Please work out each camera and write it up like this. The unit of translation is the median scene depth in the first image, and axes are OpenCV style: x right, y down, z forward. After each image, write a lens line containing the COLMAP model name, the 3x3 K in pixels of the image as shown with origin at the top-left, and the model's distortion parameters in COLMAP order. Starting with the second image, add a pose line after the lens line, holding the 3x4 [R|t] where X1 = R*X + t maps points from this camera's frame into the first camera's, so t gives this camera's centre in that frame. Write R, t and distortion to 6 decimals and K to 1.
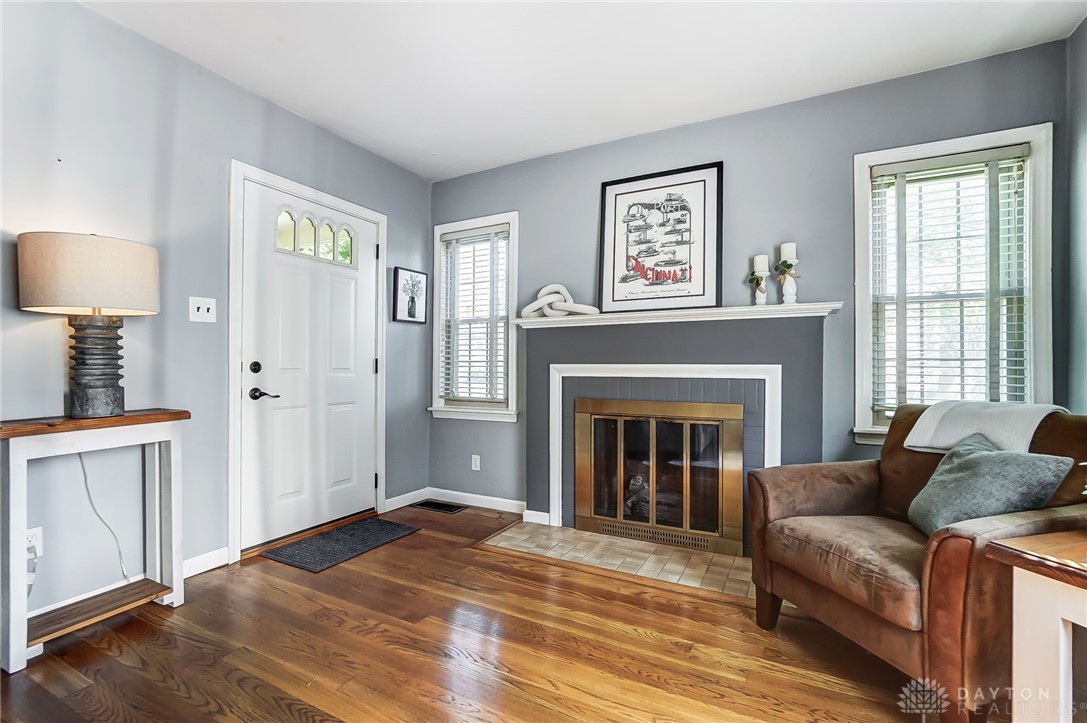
lens RADIAL K [[482.8, 0, 546.5], [0, 482.8, 365.1], [0, 0, 1]] dist [-0.014318, 0.000833]
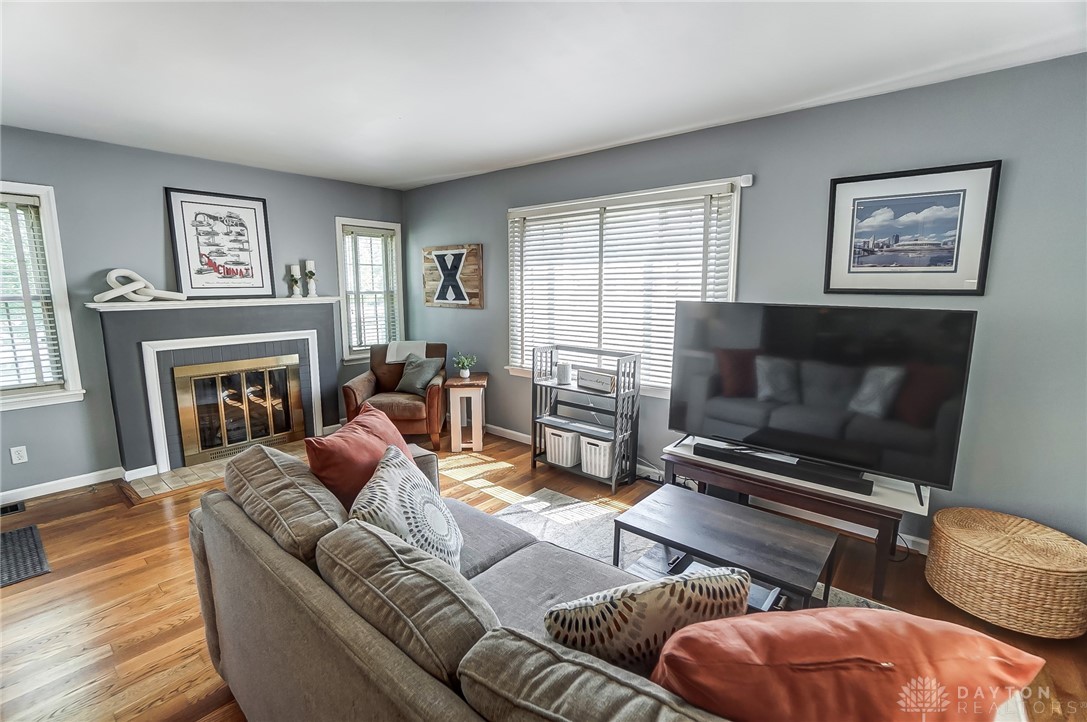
lens RADIAL K [[480.9, 0, 541.0], [0, 480.9, 358.0], [0, 0, 1]] dist [-0.025577, 0.000821]
pose [[0.224749, -0.149251, 0.962919, -0.942970], [-0.006037, 0.987968, 0.154543, -0.156936], [-0.974398, -0.040546, 0.221144, -0.206826]]
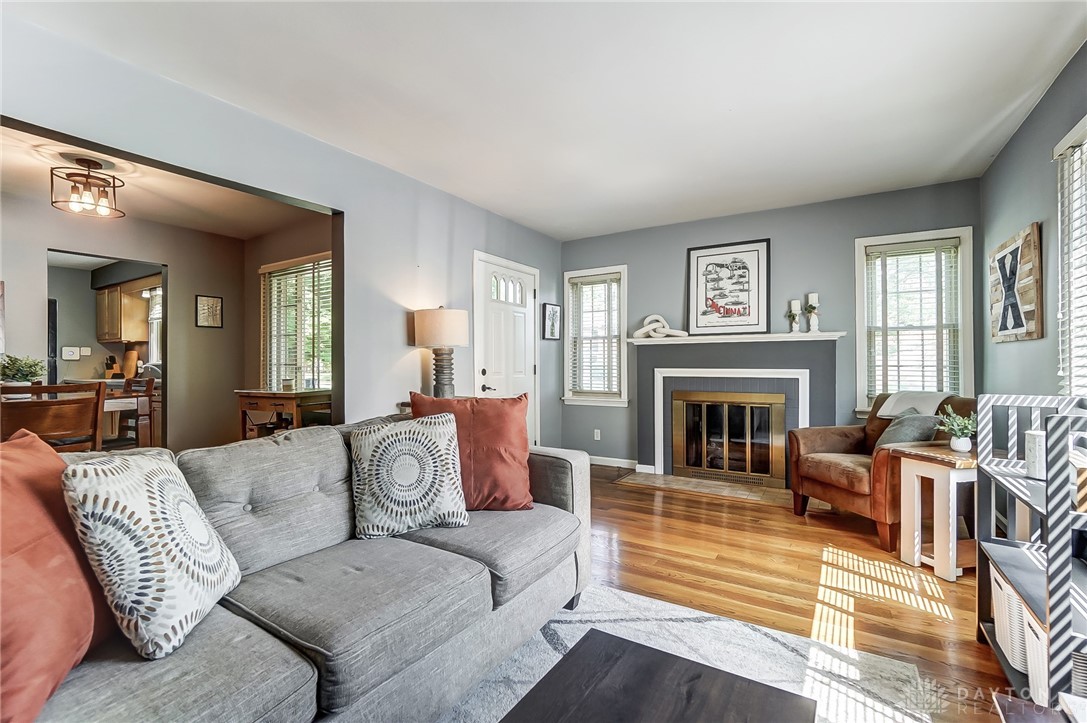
lens RADIAL K [[480.9, 0, 541.0], [0, 480.9, 358.5], [0, 0, 1]] dist [-0.025577, 0.000821]
pose [[0.996990, -0.005773, -0.077318, -0.249406], [0.005524, 0.999979, -0.003432, -0.032181], [0.077337, 0.002995, 0.997001, -0.583175]]
